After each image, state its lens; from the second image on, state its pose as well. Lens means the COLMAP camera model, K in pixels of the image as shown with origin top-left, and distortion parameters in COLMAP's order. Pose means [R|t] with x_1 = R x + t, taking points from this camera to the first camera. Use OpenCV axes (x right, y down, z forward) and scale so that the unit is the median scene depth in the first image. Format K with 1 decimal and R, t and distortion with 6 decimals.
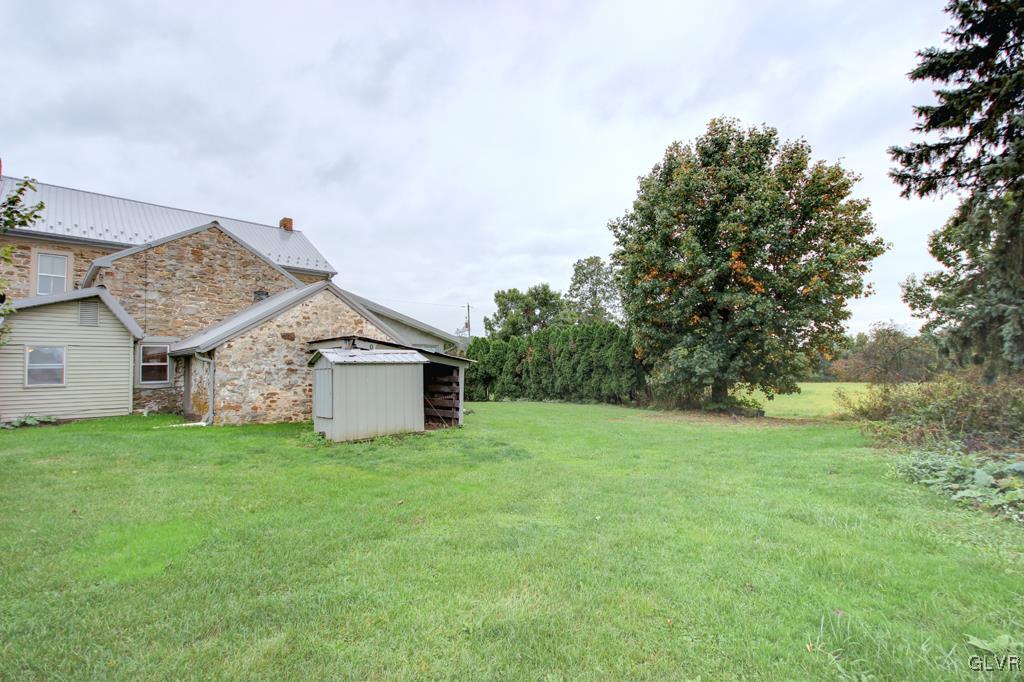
lens RADIAL K [[472.3, 0, 514.1], [0, 472.3, 340.7], [0, 0, 1]] dist [0.003310, 0.000577]
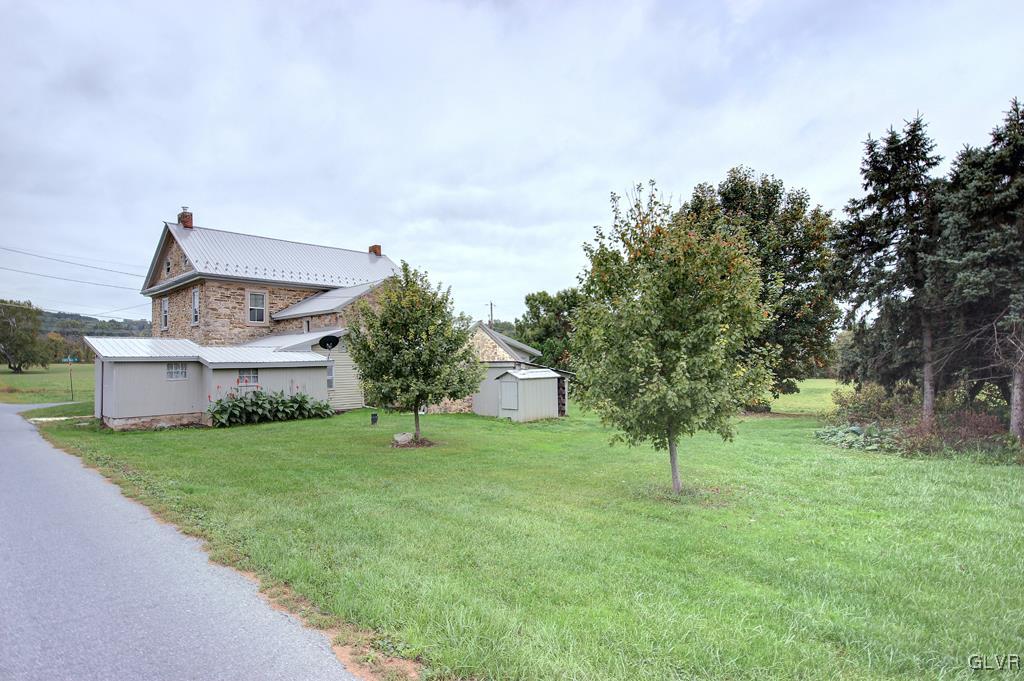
lens RADIAL K [[561.3, 0, 510.0], [0, 561.3, 342.4], [0, 0, 1]] dist [-0.001967, -0.000582]
pose [[0.999768, 0.005101, 0.020933, -0.178244], [-0.005715, 0.999553, 0.029343, -0.059867], [-0.020774, -0.029456, 0.999350, -0.441546]]
